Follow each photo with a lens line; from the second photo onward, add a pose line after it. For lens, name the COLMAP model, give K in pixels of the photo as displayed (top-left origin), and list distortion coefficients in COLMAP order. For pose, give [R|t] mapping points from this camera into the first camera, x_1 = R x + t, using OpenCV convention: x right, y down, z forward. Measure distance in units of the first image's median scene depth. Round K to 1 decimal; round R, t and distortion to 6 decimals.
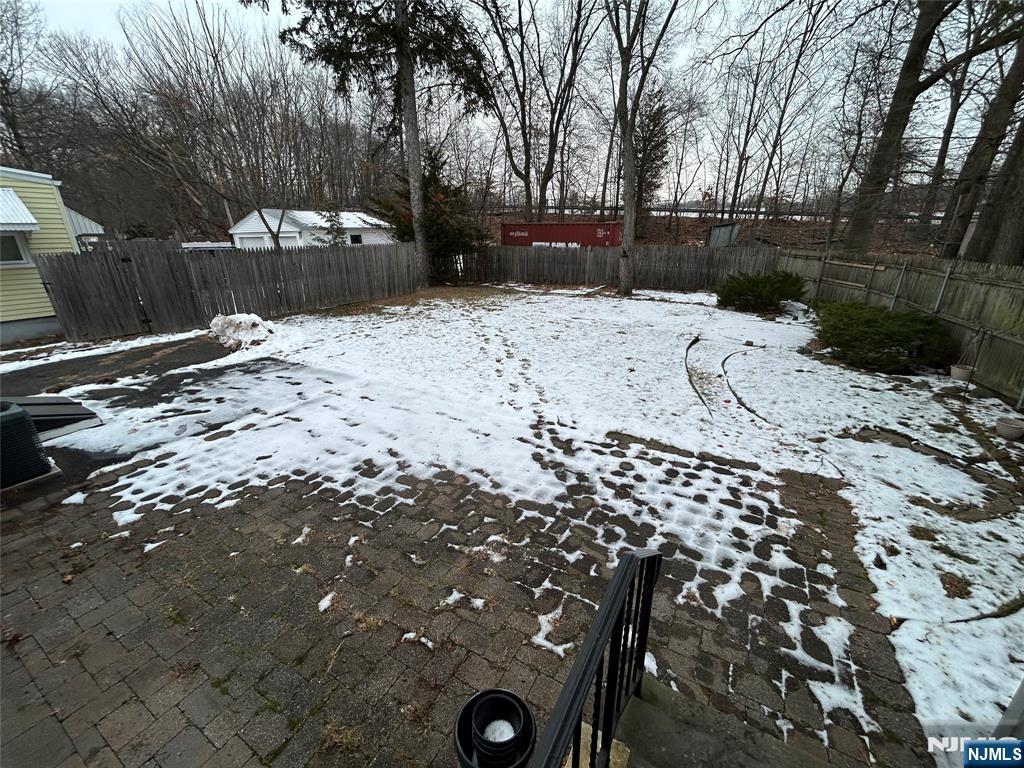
lens RADIAL K [[414.5, 0, 511.7], [0, 414.5, 383.0], [0, 0, 1]] dist [0.000137, 0.000200]
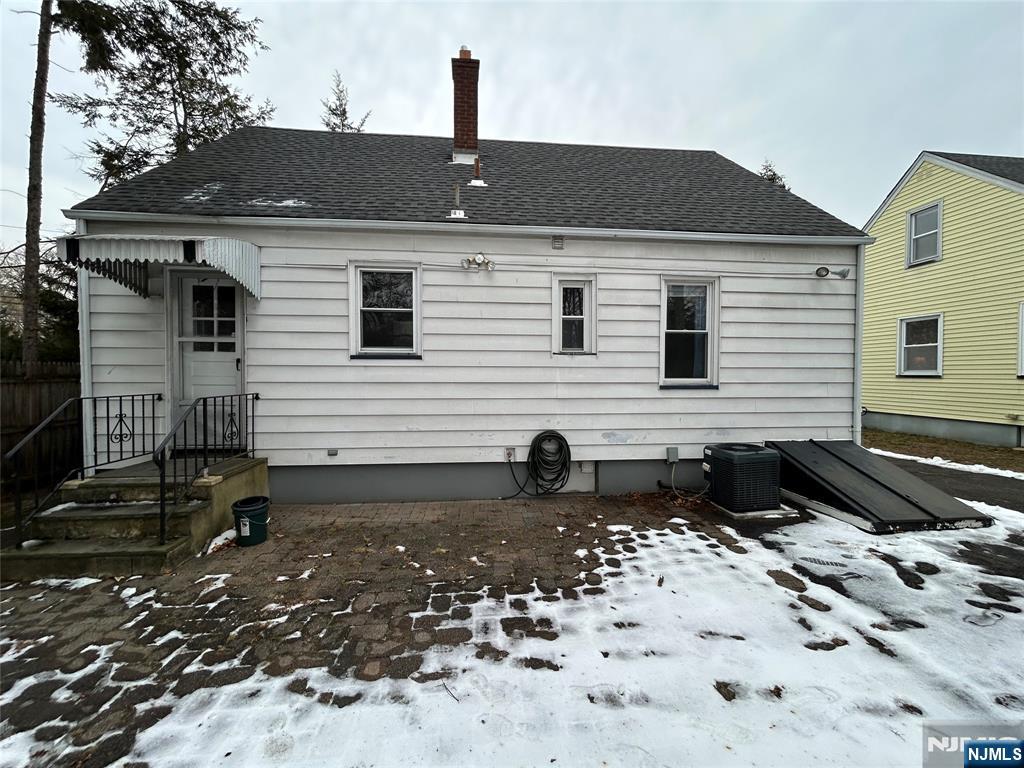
lens RADIAL K [[414.5, 0, 509.5], [0, 414.5, 381.7], [0, 0, 1]] dist [0.000137, 0.000200]
pose [[-0.820585, 0.022279, -0.571090, 0.038550], [-0.185303, 0.934890, 0.302728, -0.359444], [0.540651, 0.354238, -0.763028, 1.433547]]
